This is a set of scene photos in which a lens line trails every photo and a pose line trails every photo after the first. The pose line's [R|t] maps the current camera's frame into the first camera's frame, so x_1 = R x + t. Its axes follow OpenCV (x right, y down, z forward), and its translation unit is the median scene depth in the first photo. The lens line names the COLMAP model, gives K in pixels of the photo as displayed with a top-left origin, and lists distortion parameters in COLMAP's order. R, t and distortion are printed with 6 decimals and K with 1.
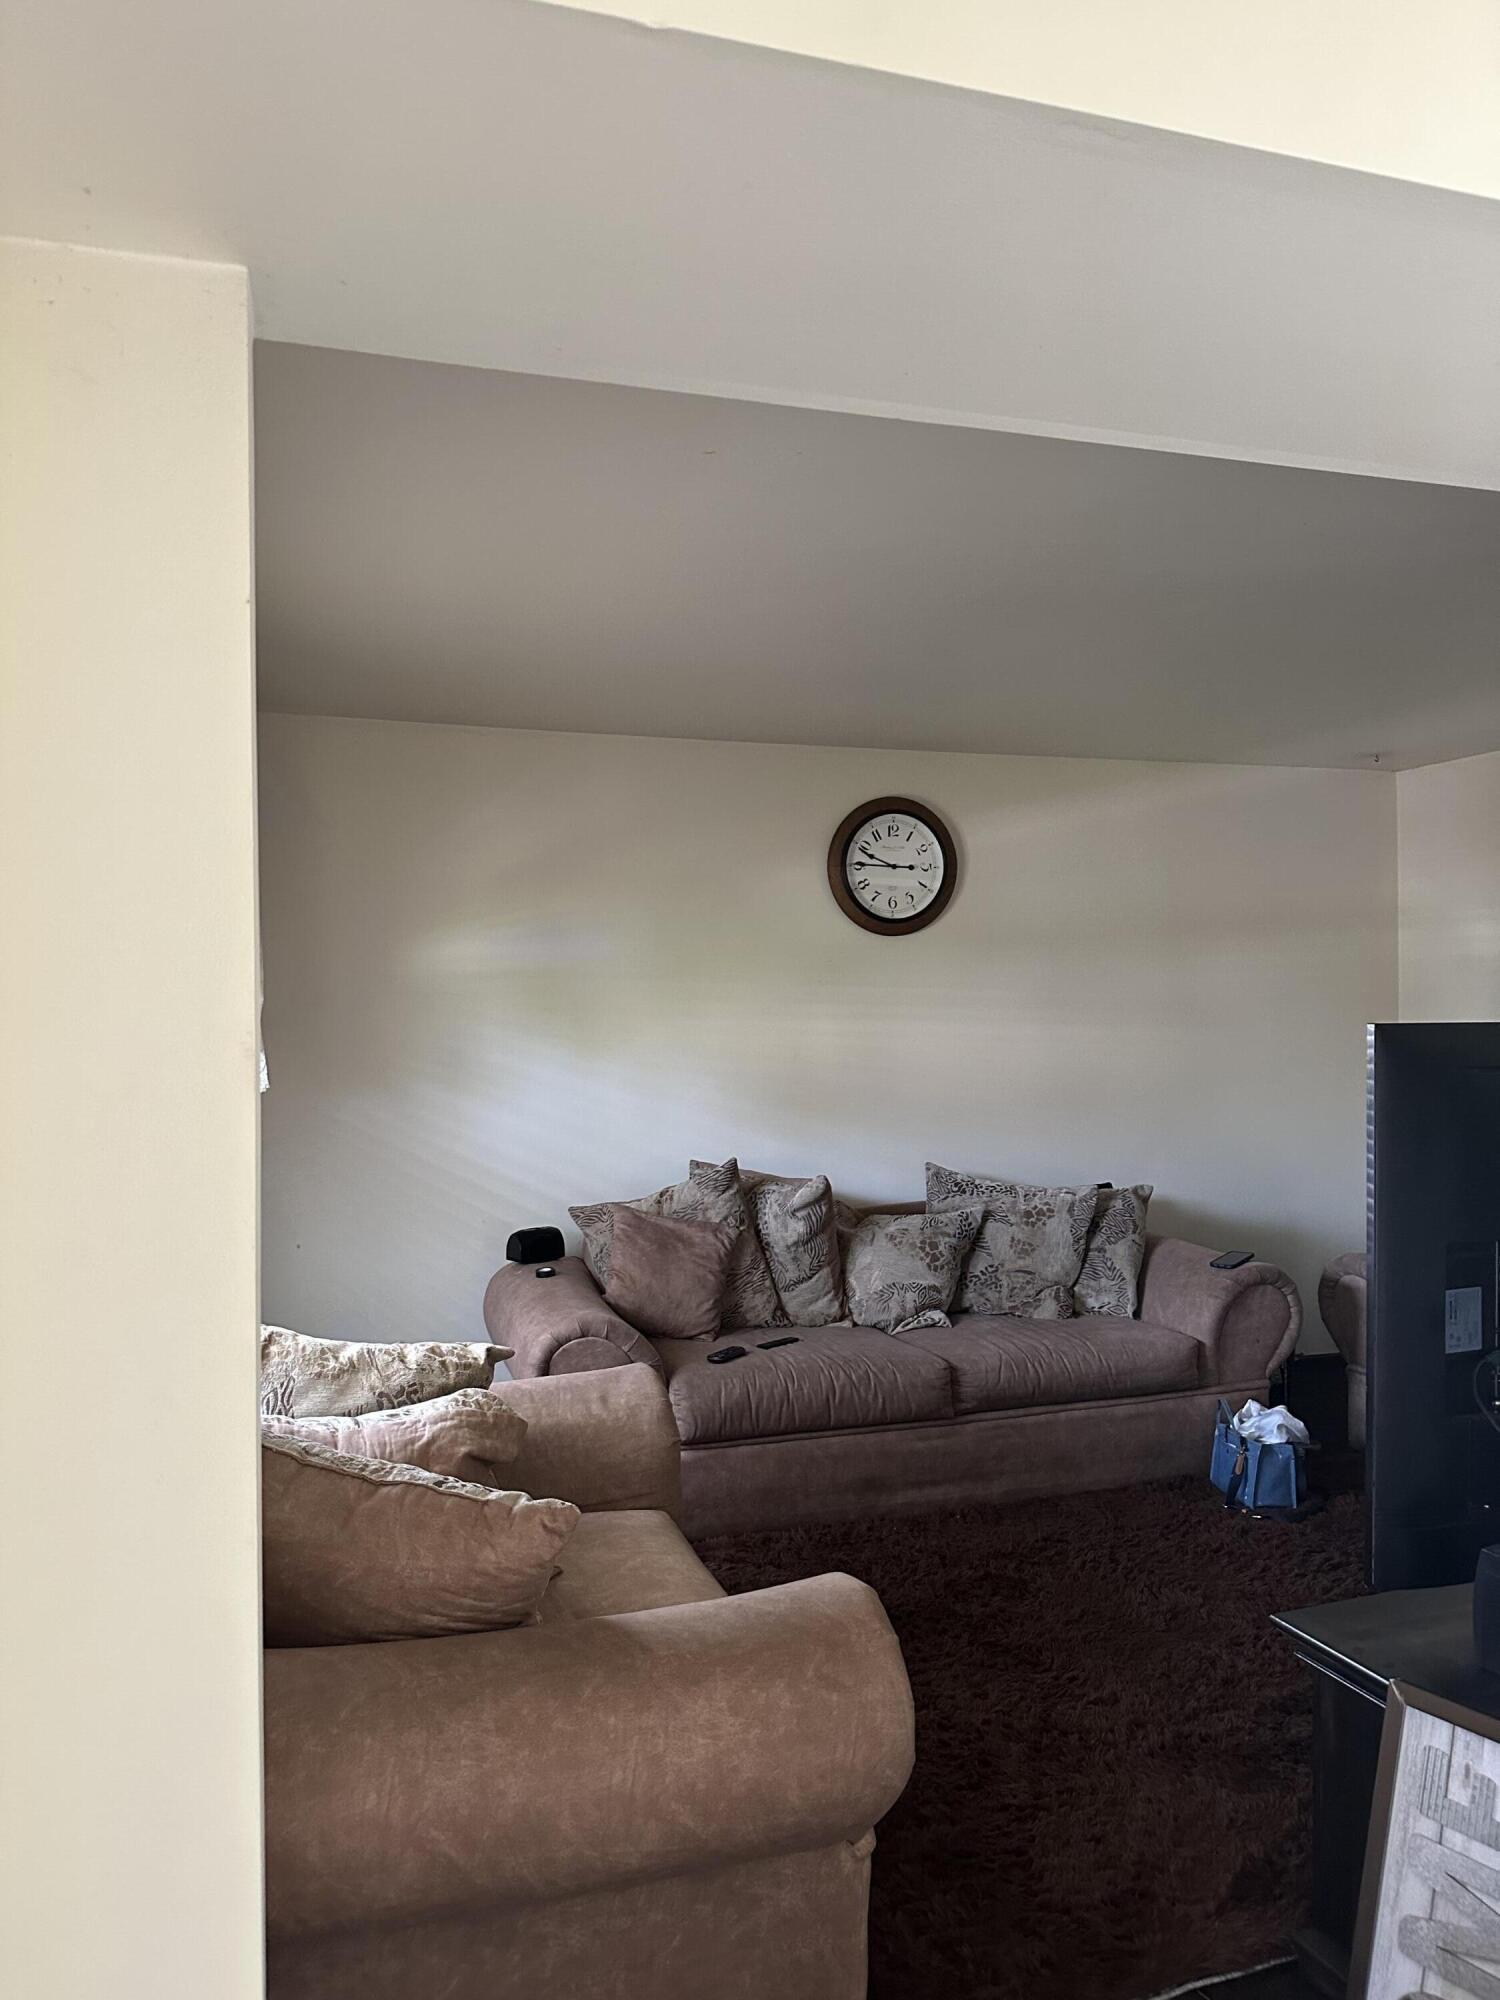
lens RADIAL K [[1414.9, 0, 733.4], [0, 1414.9, 992.5], [0, 0, 1]] dist [0.063328, -0.098178]
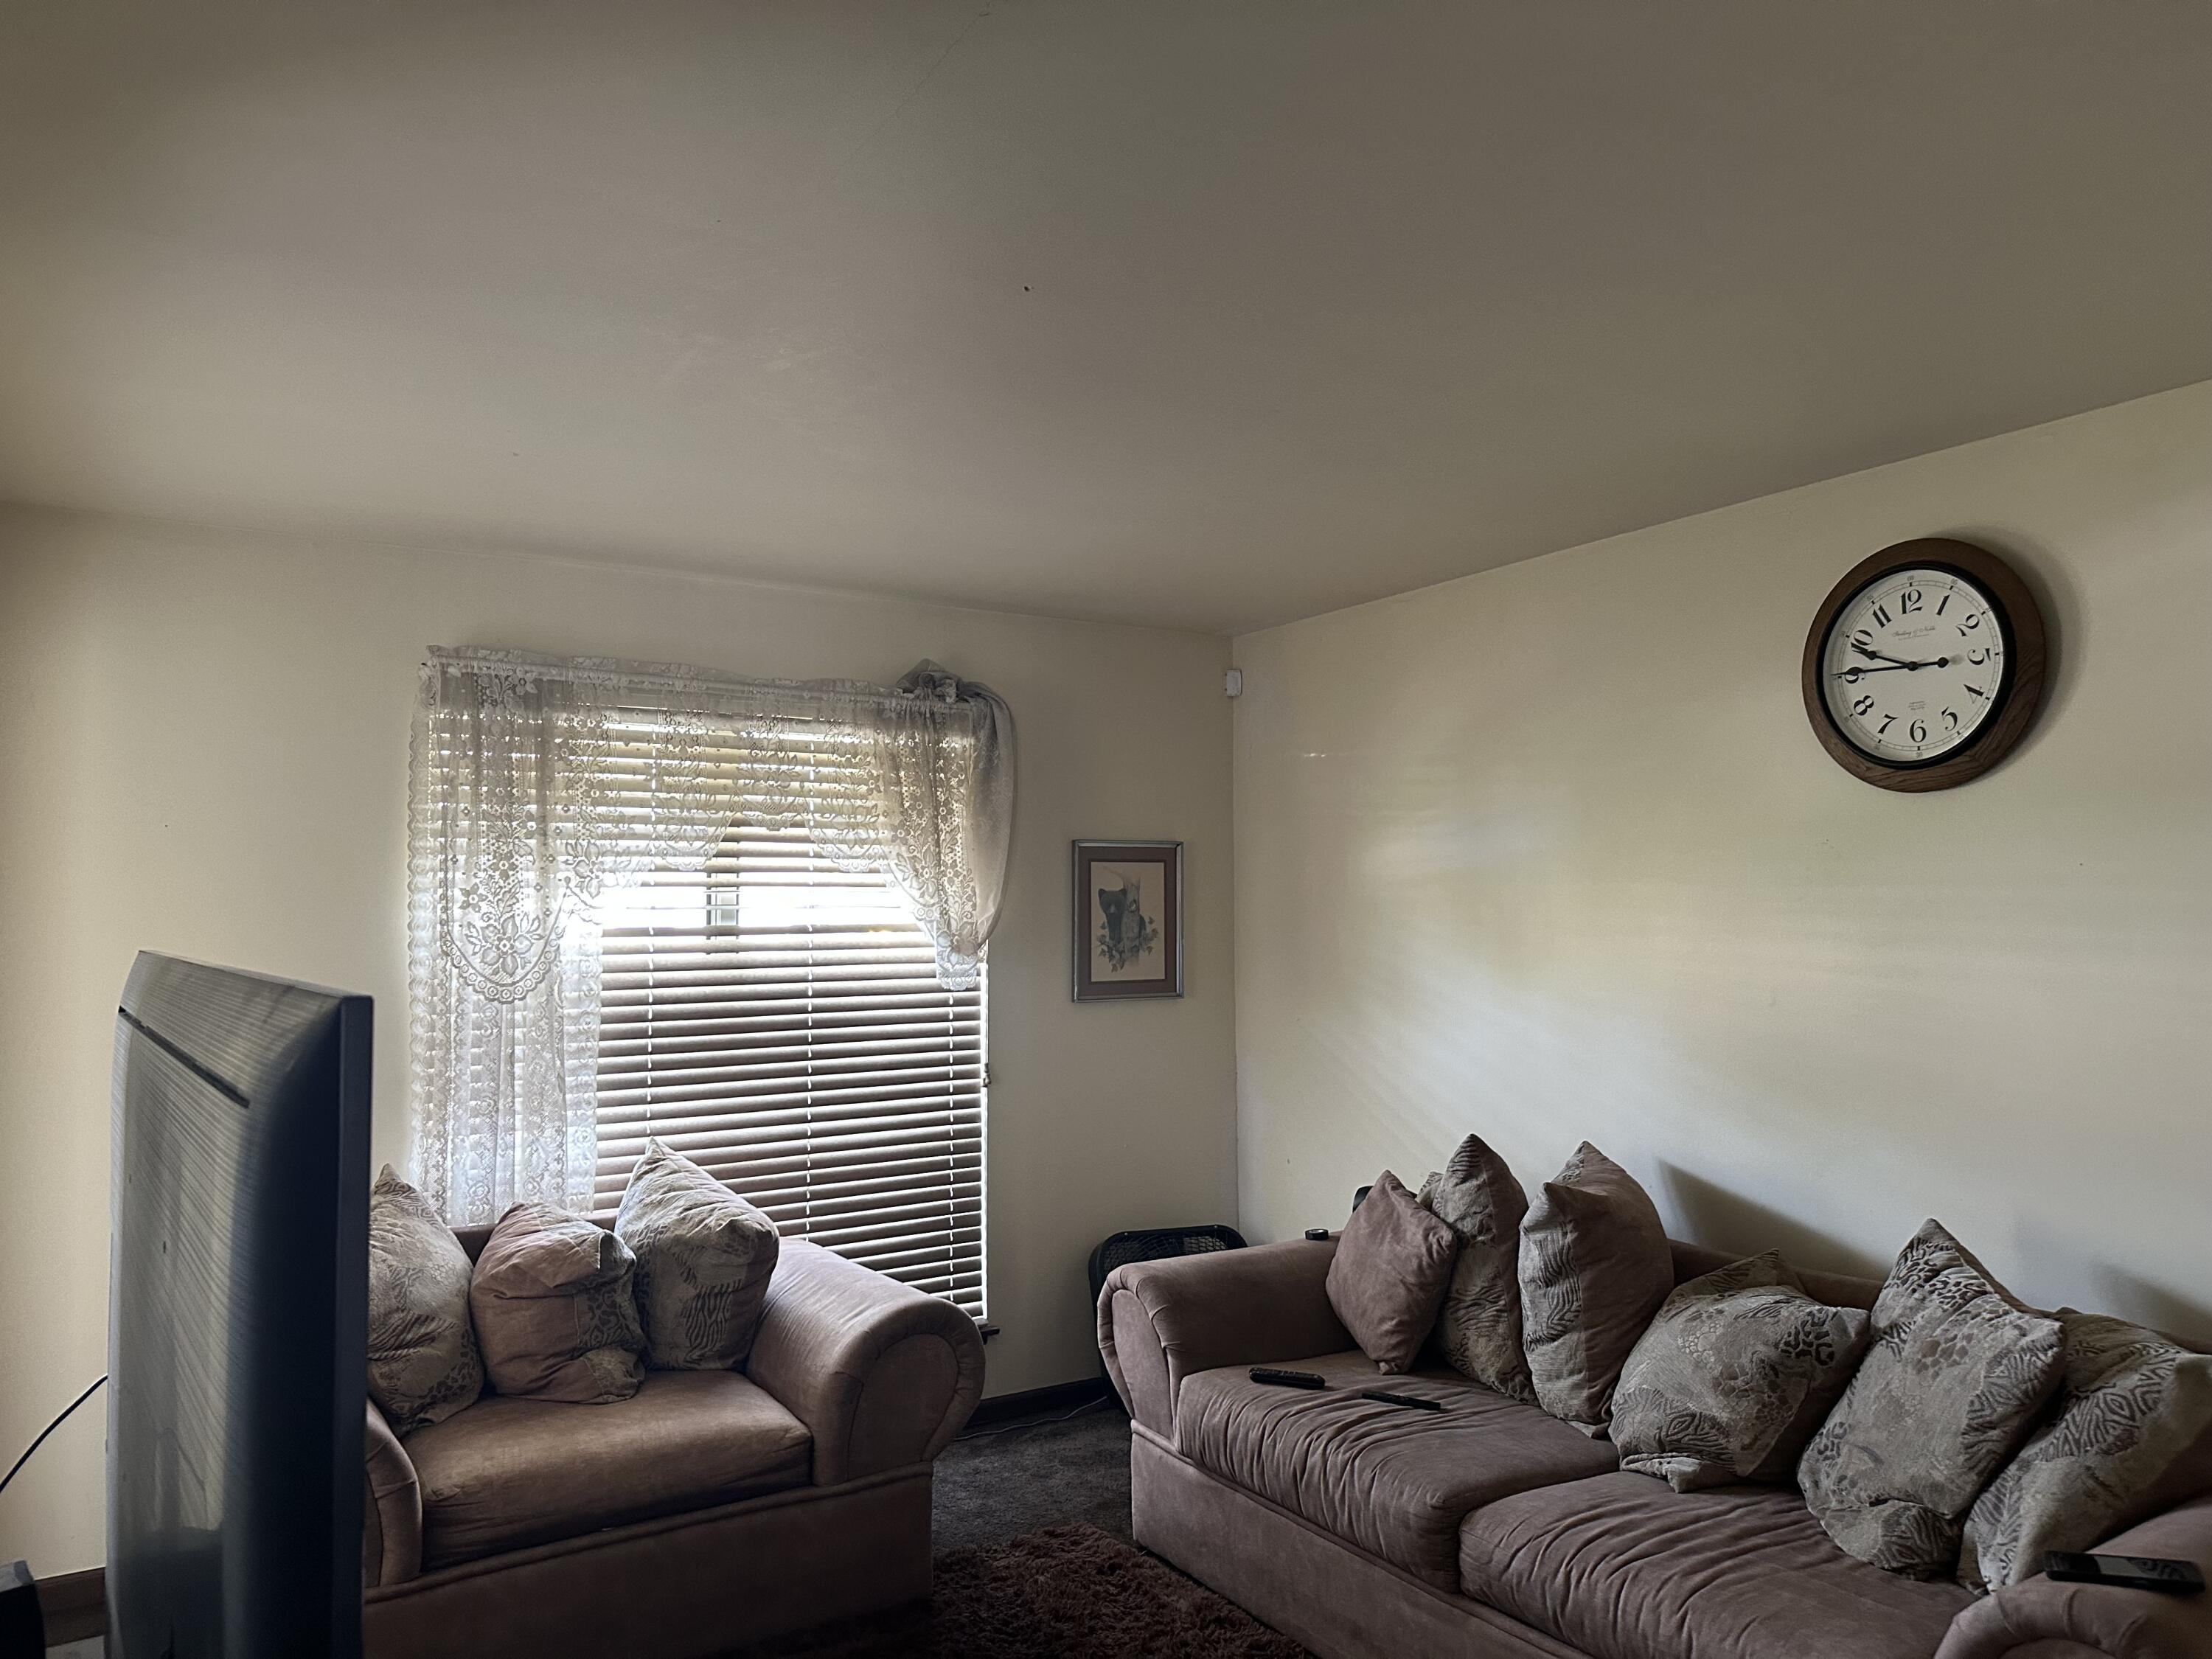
lens RADIAL K [[1564.9, 0, 1085.0], [0, 1564.9, 841.0], [0, 0, 1]] dist [0.063328, -0.098178]
pose [[0.225057, -0.039579, -0.973541, 0.639015], [0.019586, 0.999157, -0.036093, -0.005552], [0.974149, -0.010945, 0.225642, 0.553671]]
